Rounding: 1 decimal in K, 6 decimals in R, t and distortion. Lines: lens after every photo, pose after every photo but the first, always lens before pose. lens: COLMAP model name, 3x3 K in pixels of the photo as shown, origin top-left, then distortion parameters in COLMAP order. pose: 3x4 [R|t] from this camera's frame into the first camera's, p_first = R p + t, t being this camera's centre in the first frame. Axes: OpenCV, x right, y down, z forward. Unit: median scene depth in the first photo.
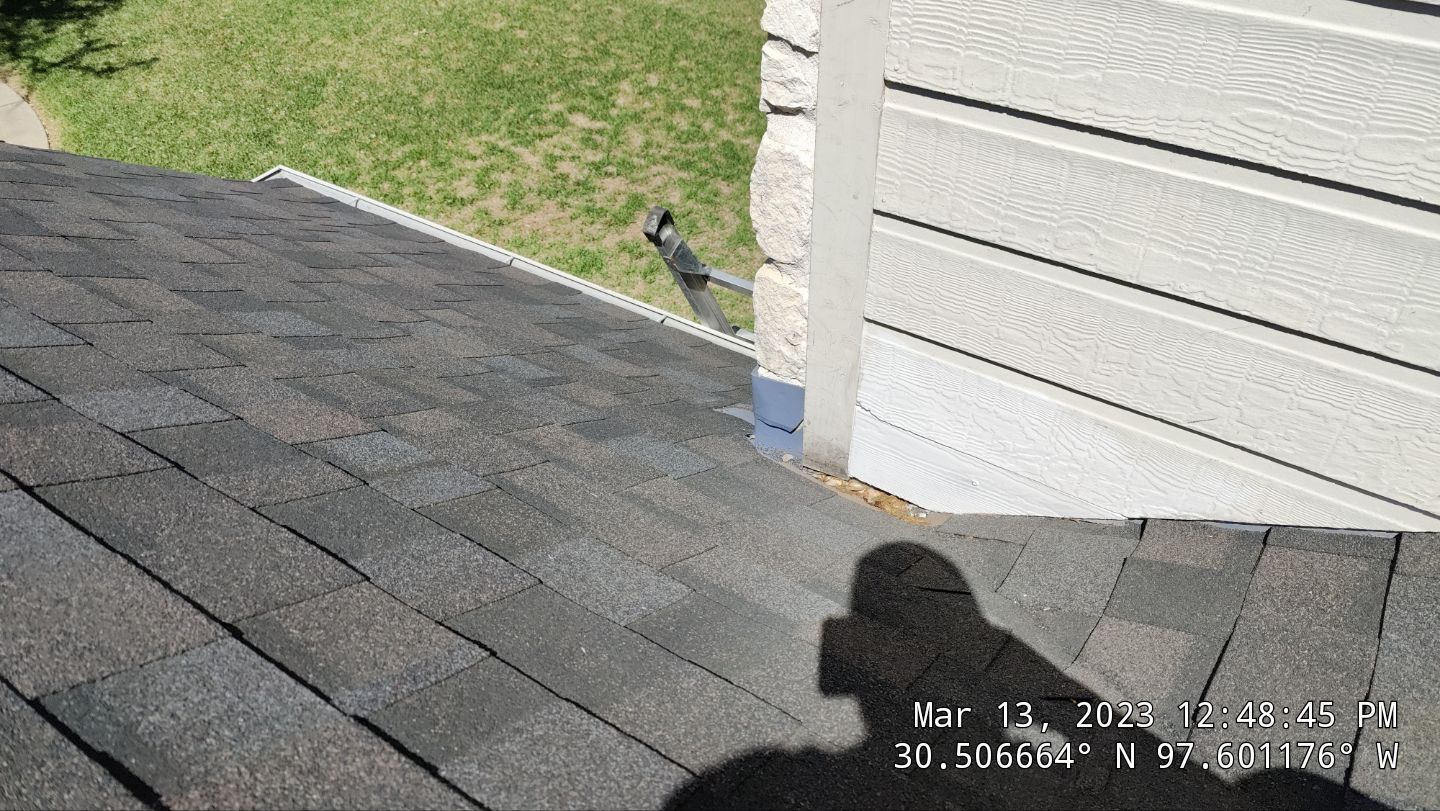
lens RADIAL K [[977.1, 0, 738.1], [0, 977.1, 411.3], [0, 0, 1]] dist [0.006975, -0.027682]
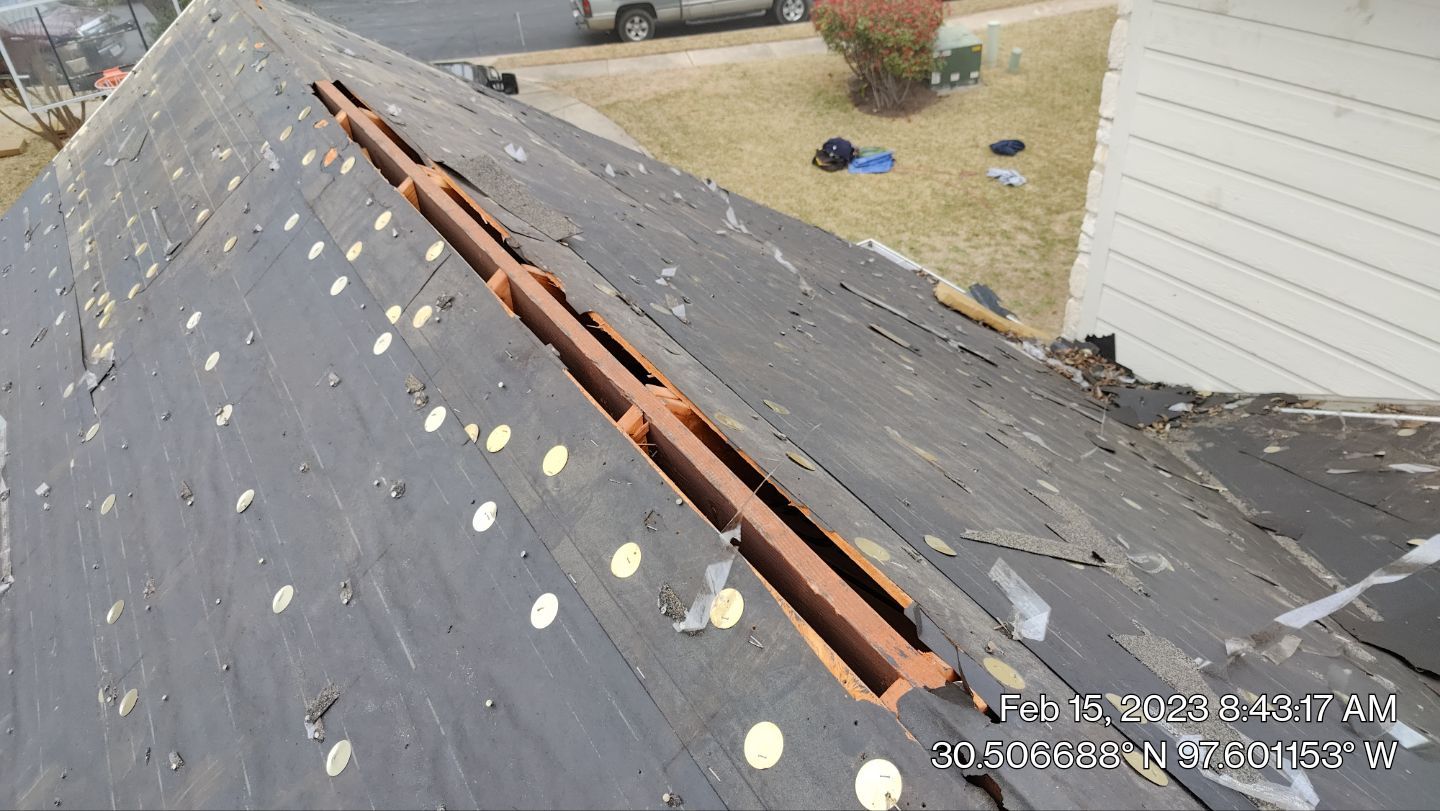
lens RADIAL K [[977.1, 0, 738.1], [0, 977.1, 411.3], [0, 0, 1]] dist [0.006975, -0.027682]
pose [[0.897676, 0.223859, -0.379559, 0.058236], [-0.259990, 0.964514, -0.046031, 0.107891], [0.355785, 0.140003, 0.924022, -0.386605]]
